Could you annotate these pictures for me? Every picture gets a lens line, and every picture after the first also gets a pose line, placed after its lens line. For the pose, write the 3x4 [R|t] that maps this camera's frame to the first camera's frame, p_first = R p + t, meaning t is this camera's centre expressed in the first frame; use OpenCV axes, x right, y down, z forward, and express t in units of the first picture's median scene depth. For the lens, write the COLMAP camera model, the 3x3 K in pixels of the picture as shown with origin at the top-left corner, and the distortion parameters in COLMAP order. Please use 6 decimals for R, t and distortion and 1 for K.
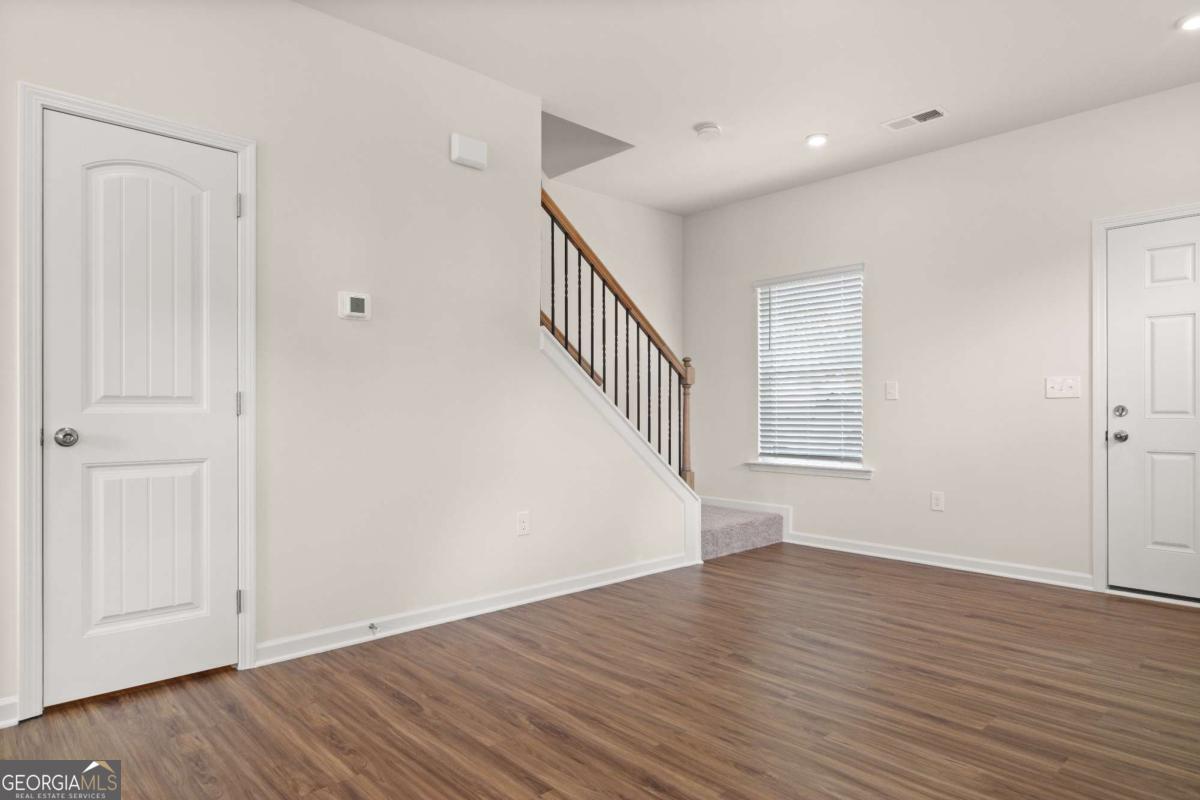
lens RADIAL K [[675.9, 0, 601.0], [0, 675.9, 413.1], [0, 0, 1]] dist [0.000172, 0.000817]
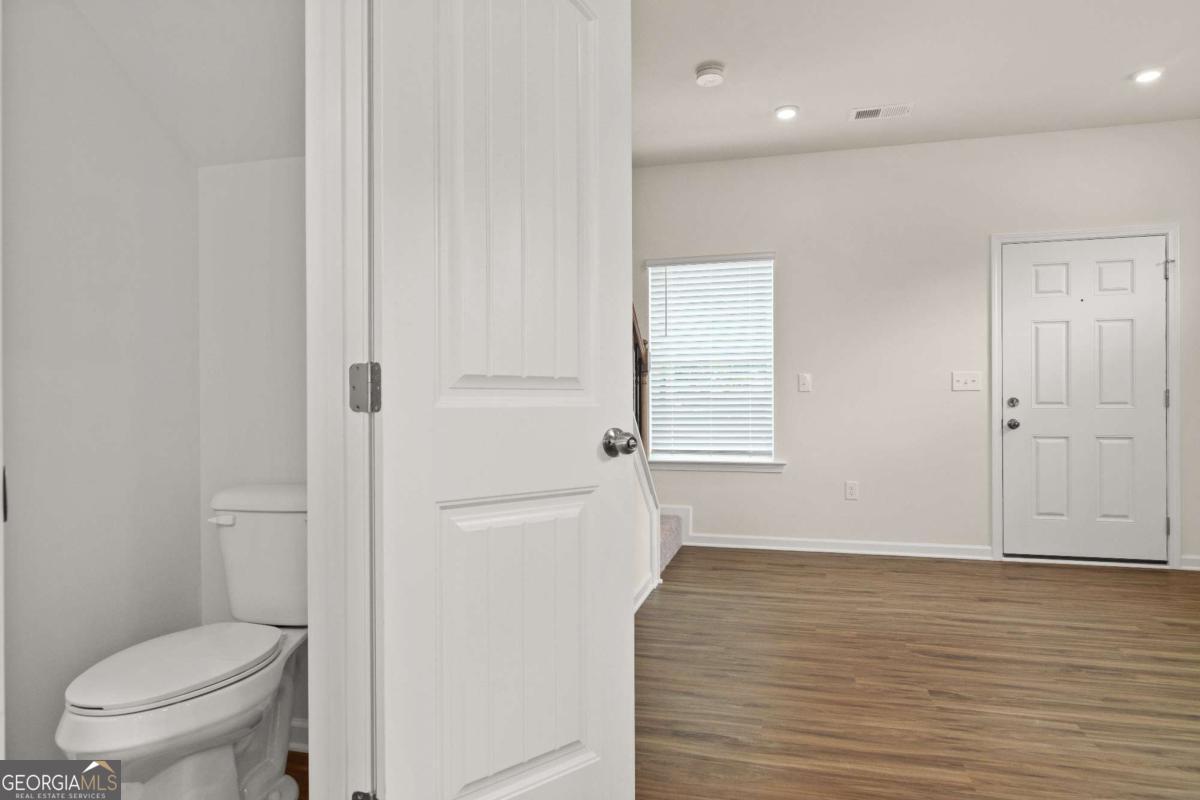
lens RADIAL K [[694.3, 0, 600.0], [0, 694.3, 400.0], [0, 0, 1]] dist [-0.001402, 0.001032]
pose [[0.850947, -0.000413, 0.525251, -0.469534], [0.004898, 0.999962, -0.007149, -0.001708], [-0.525228, 0.008657, 0.850917, 0.368635]]
